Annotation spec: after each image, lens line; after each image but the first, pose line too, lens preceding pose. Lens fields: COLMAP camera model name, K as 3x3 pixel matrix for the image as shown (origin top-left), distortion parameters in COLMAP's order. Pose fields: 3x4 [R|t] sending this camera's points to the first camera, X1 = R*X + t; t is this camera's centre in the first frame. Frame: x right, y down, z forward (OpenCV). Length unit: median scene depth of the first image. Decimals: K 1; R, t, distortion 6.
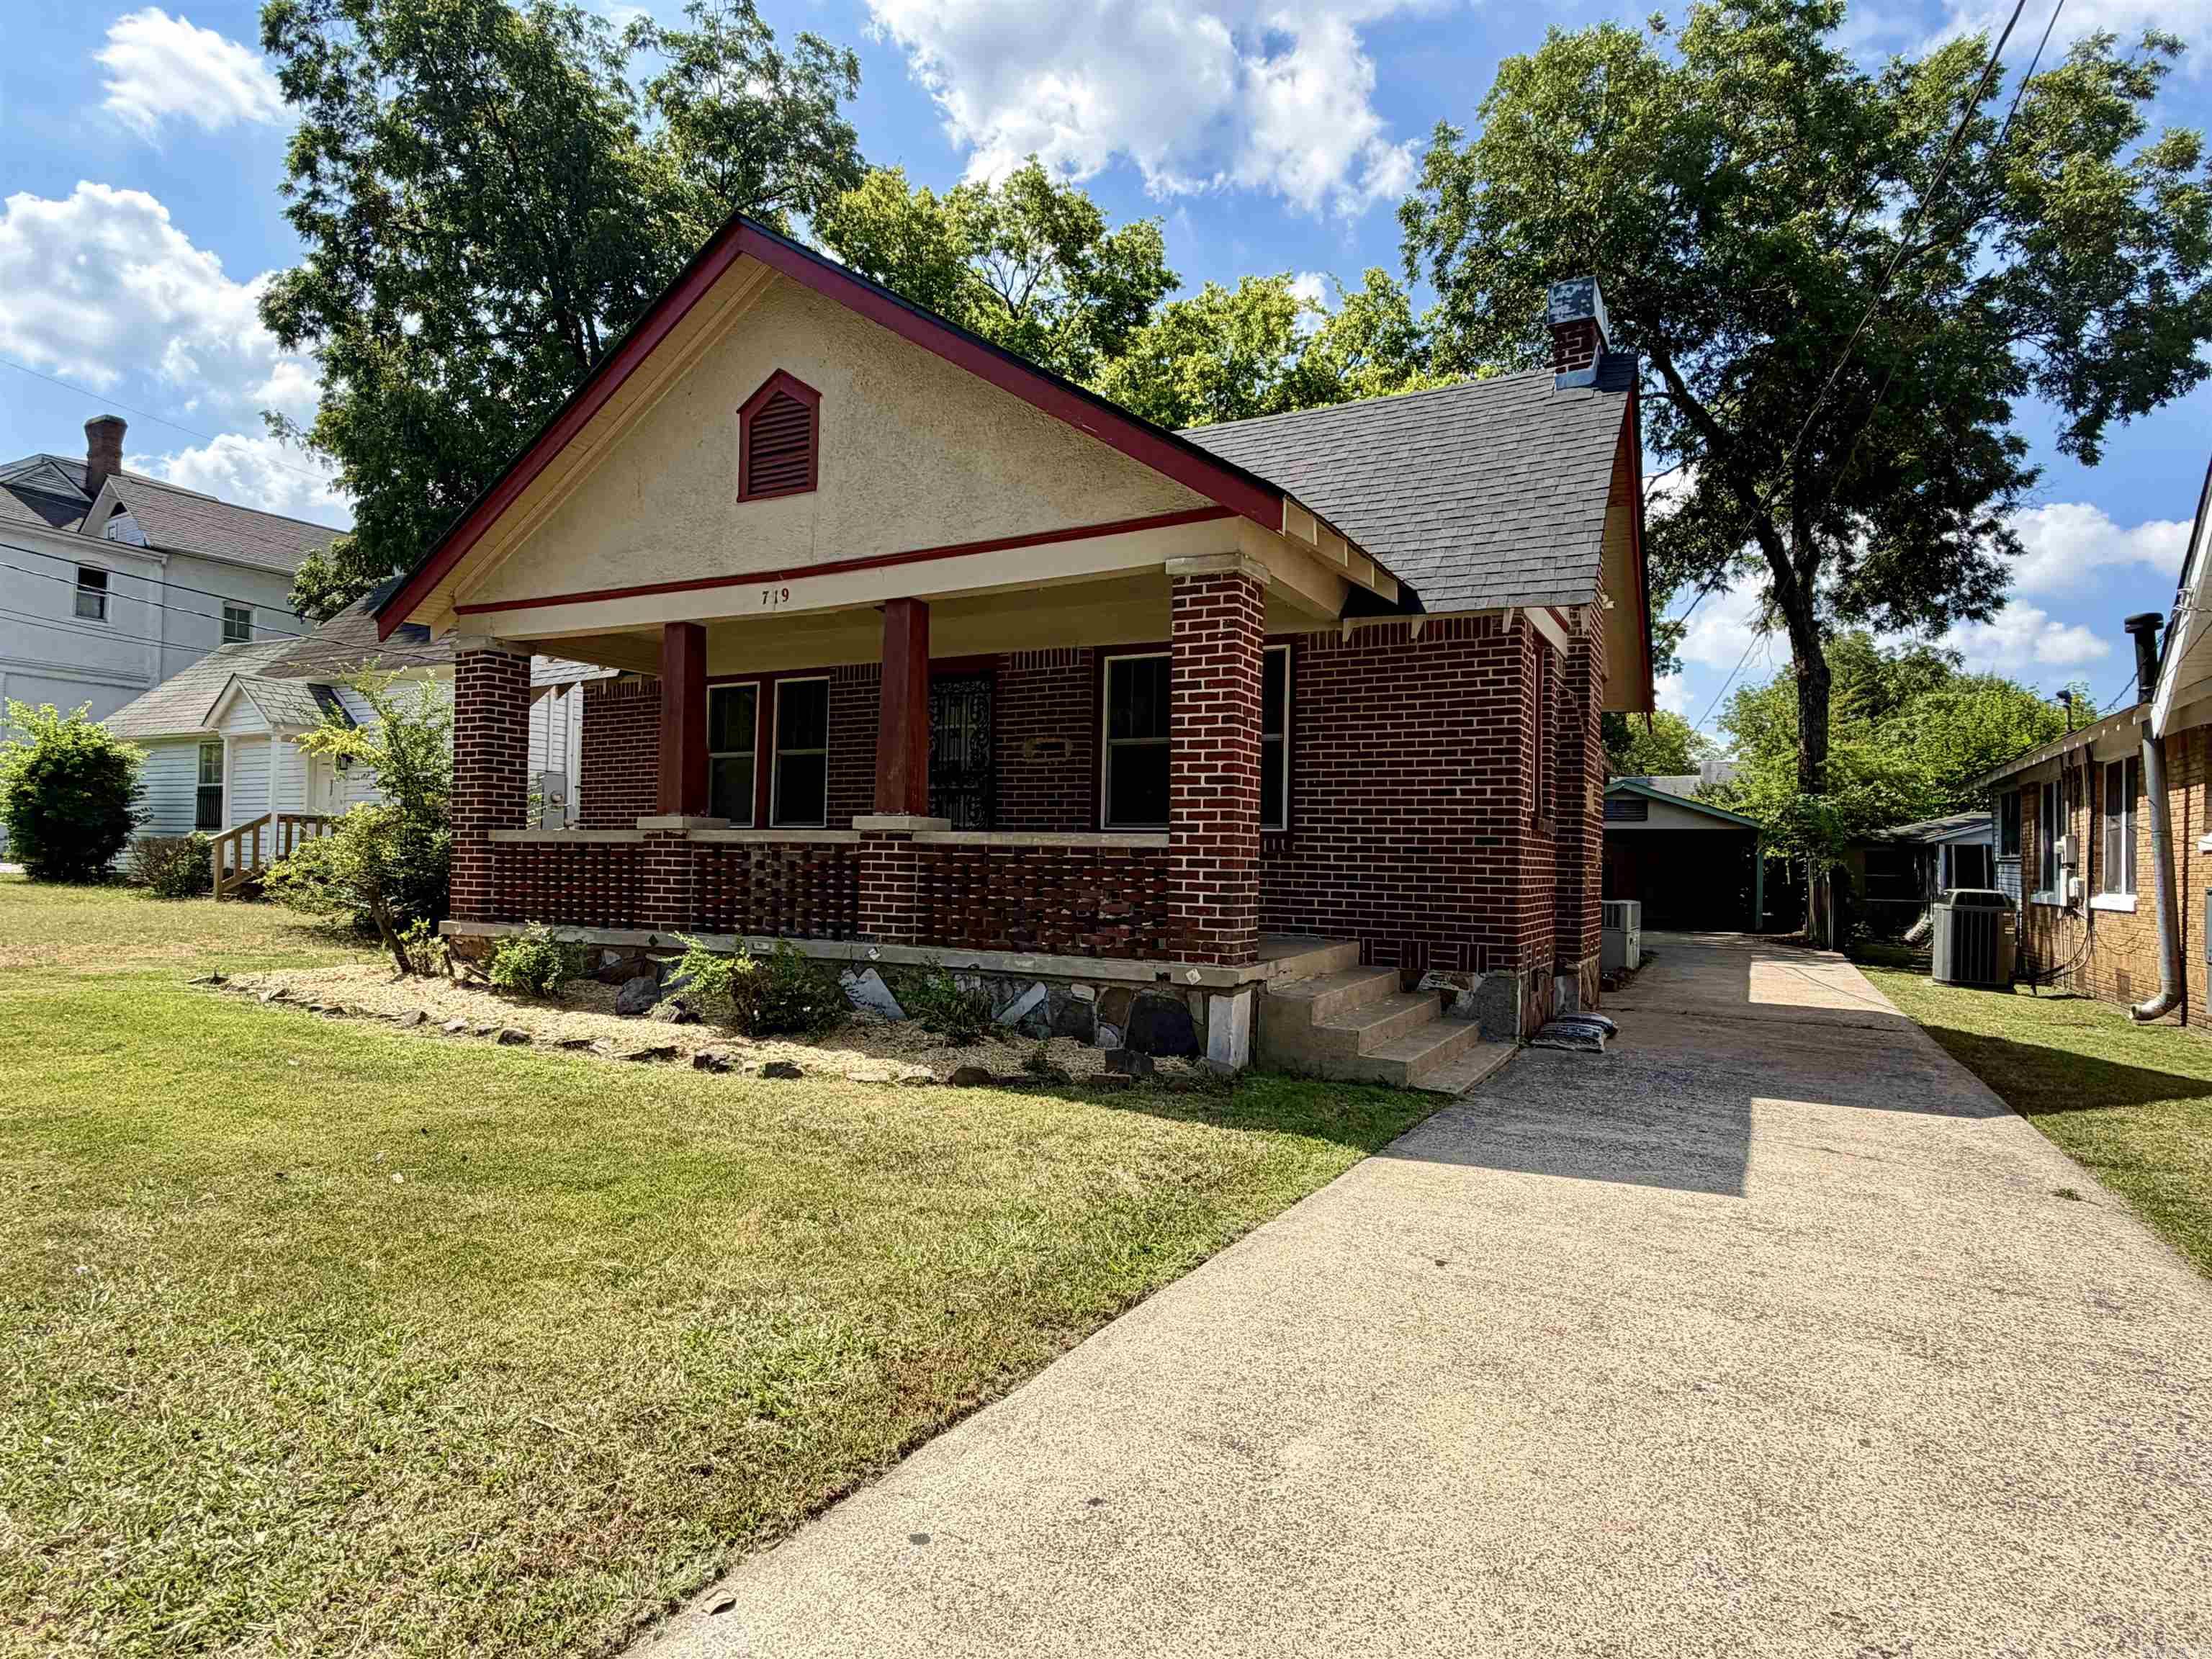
lens RADIAL K [[1229.0, 0, 1106.0], [0, 1229.0, 829.5], [0, 0, 1]] dist [-0.004836, -0.001175]
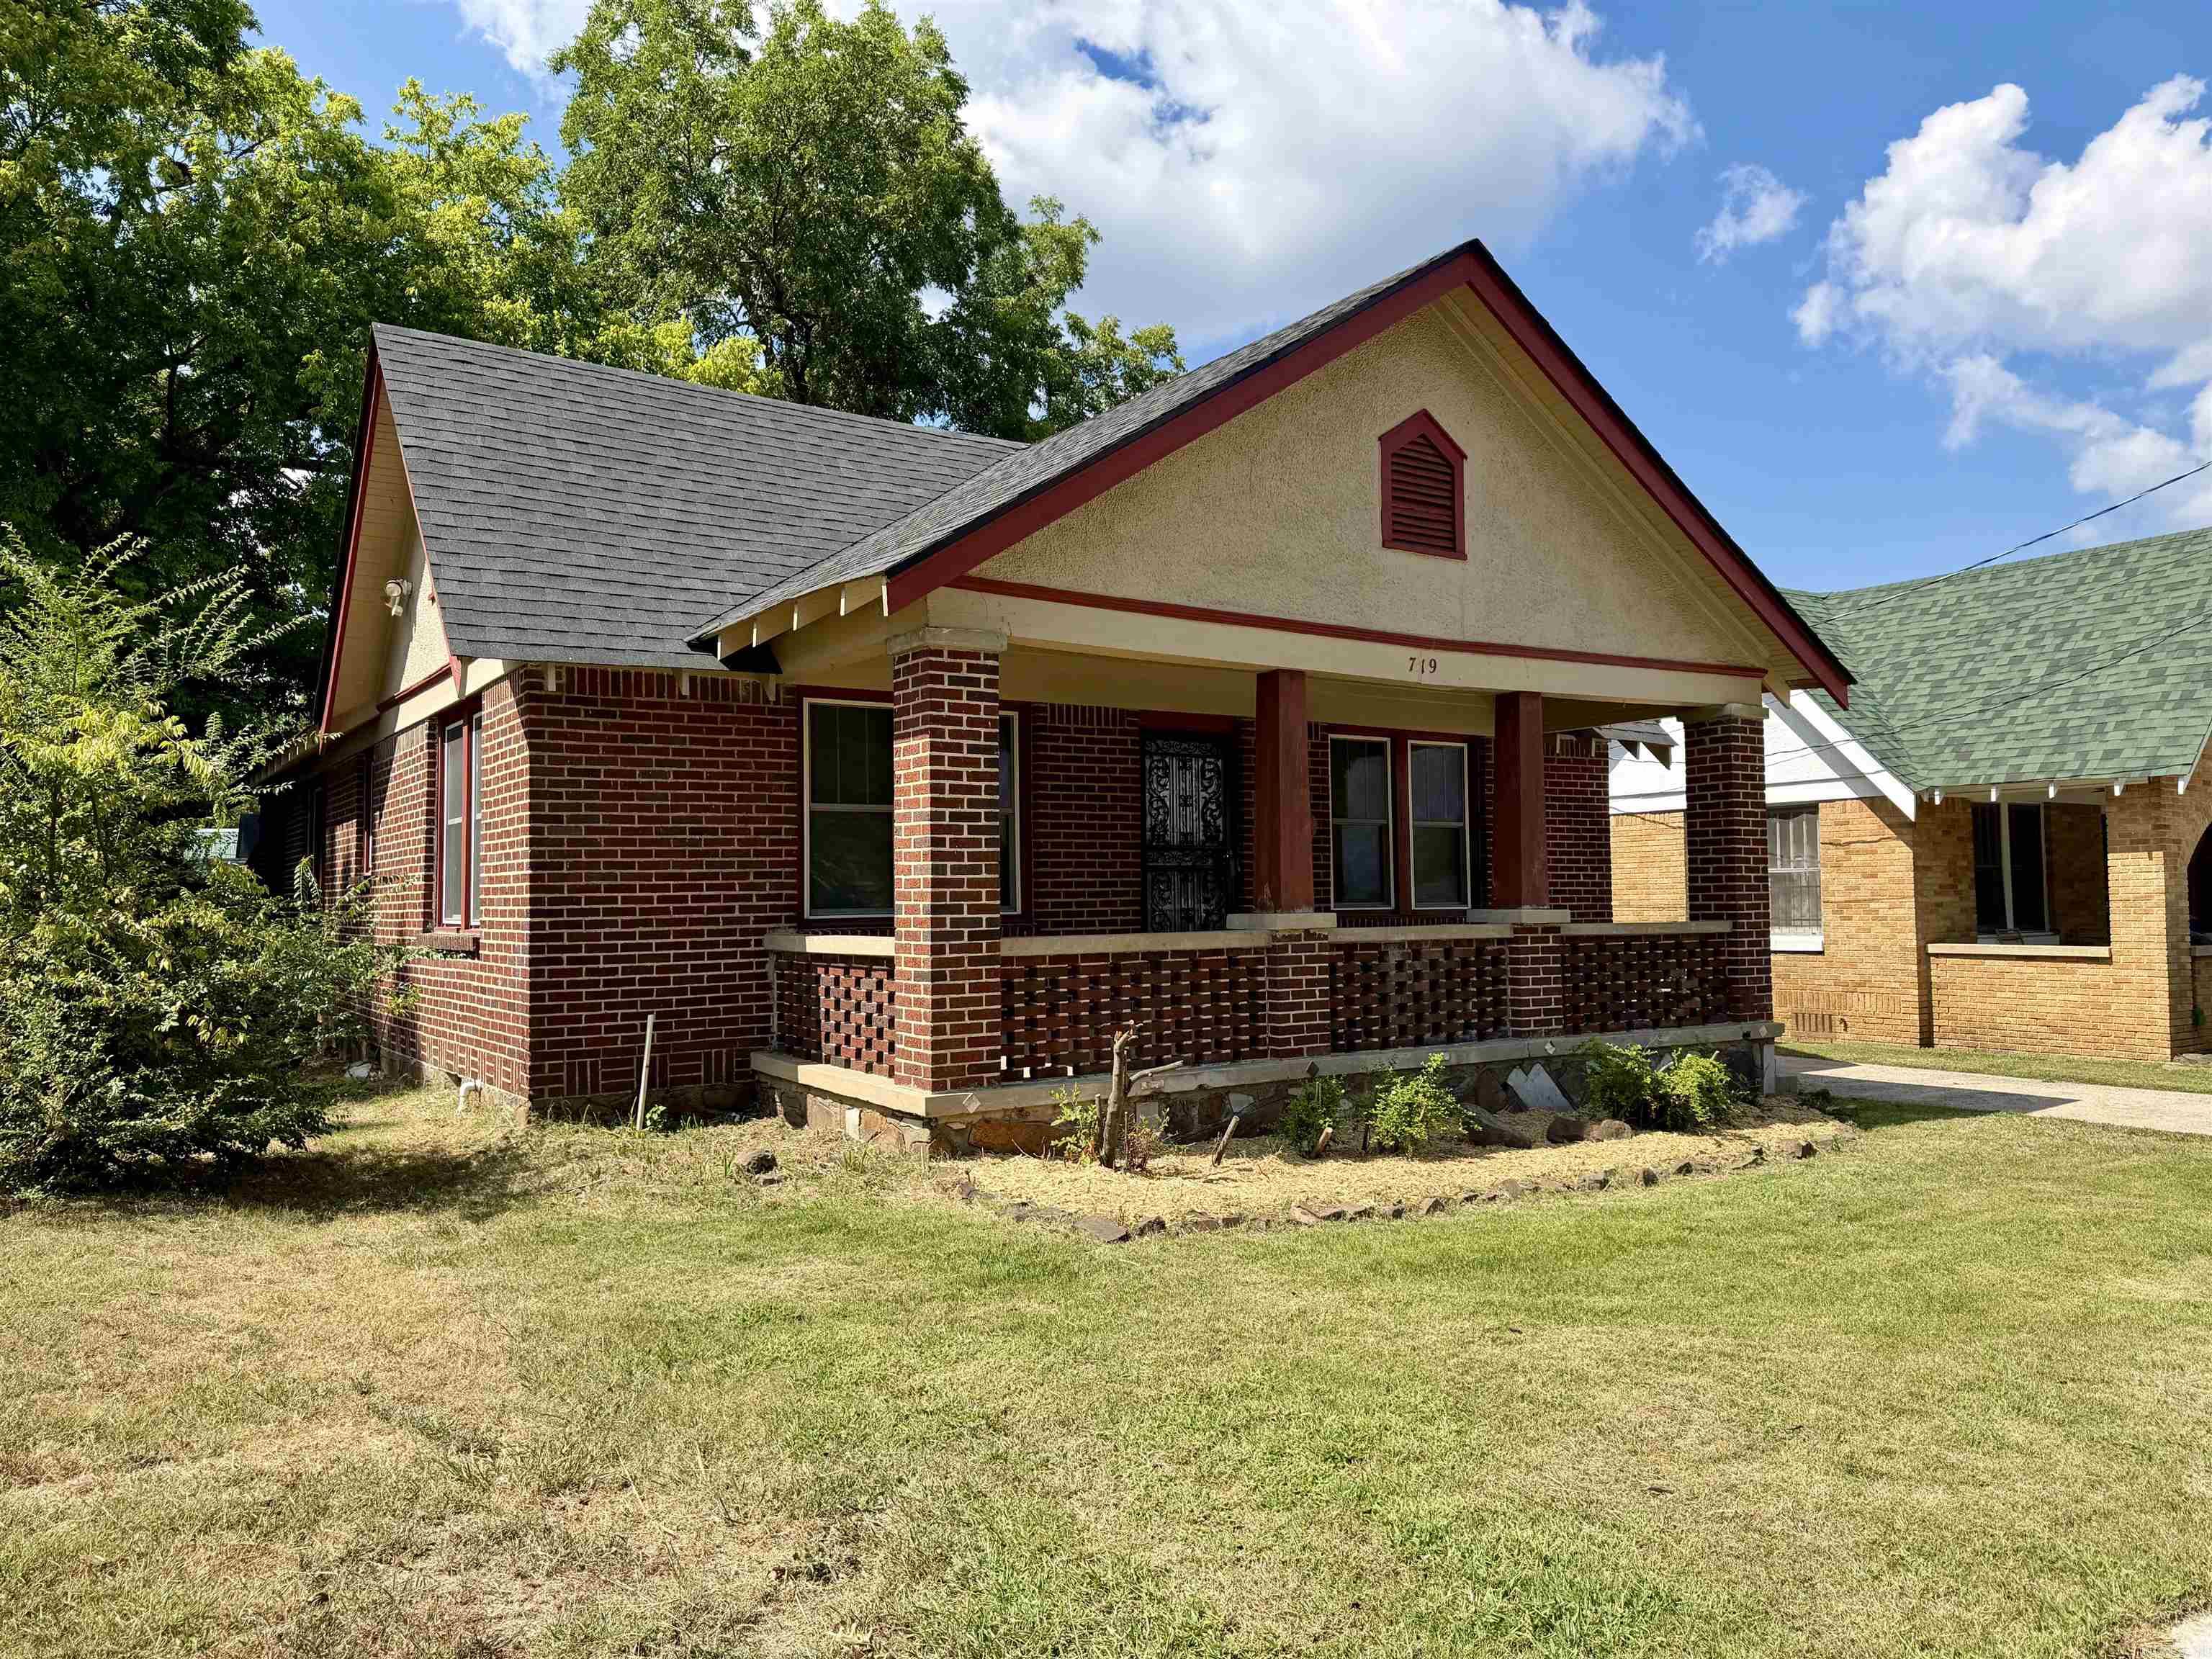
lens RADIAL K [[1554.4, 0, 1118.7], [0, 1554.4, 831.9], [0, 0, 1]] dist [0.158373, -0.279298]
pose [[0.460825, 0.014672, 0.887370, -1.399573], [-0.005049, 0.999891, -0.013910, -0.051868], [-0.887477, 0.001929, 0.460849, 0.678682]]
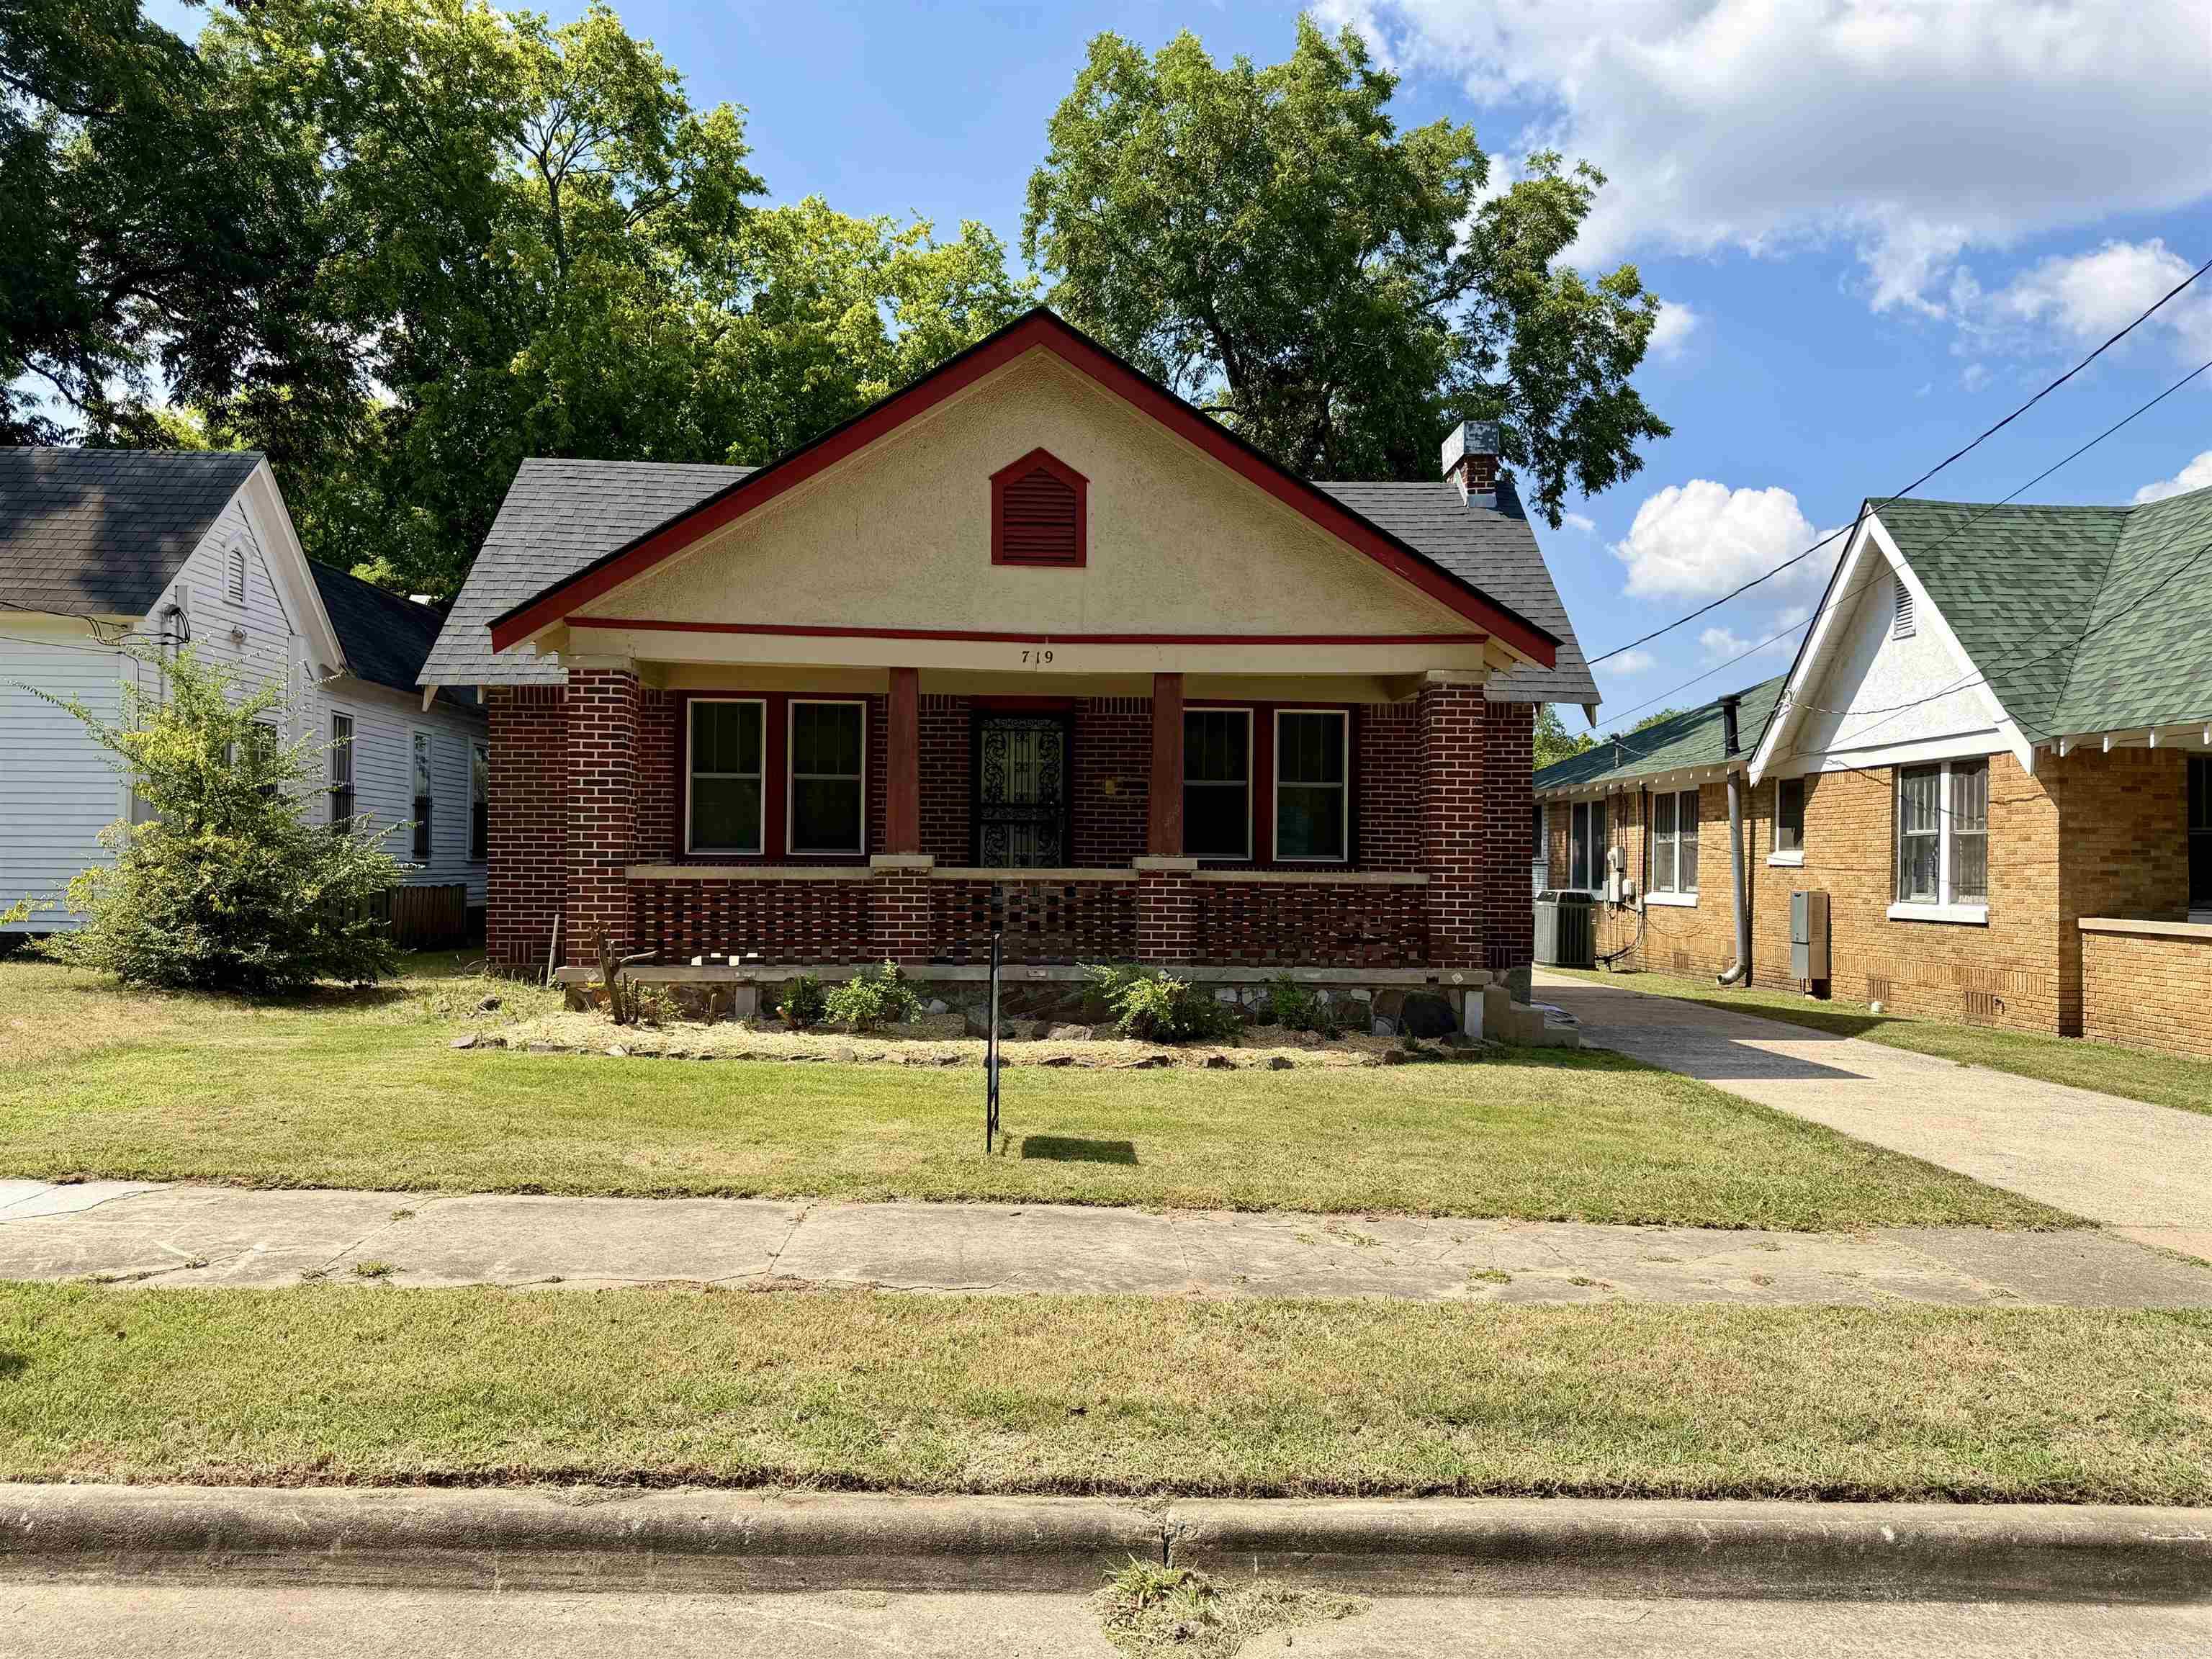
lens RADIAL K [[1553.7, 0, 1113.2], [0, 1553.7, 838.2], [0, 0, 1]] dist [0.179710, -0.279215]
pose [[0.851199, -0.002750, 0.524836, -0.958494], [-0.008499, 0.999783, 0.019022, -0.054803], [-0.524774, -0.020652, 0.850991, -0.234594]]
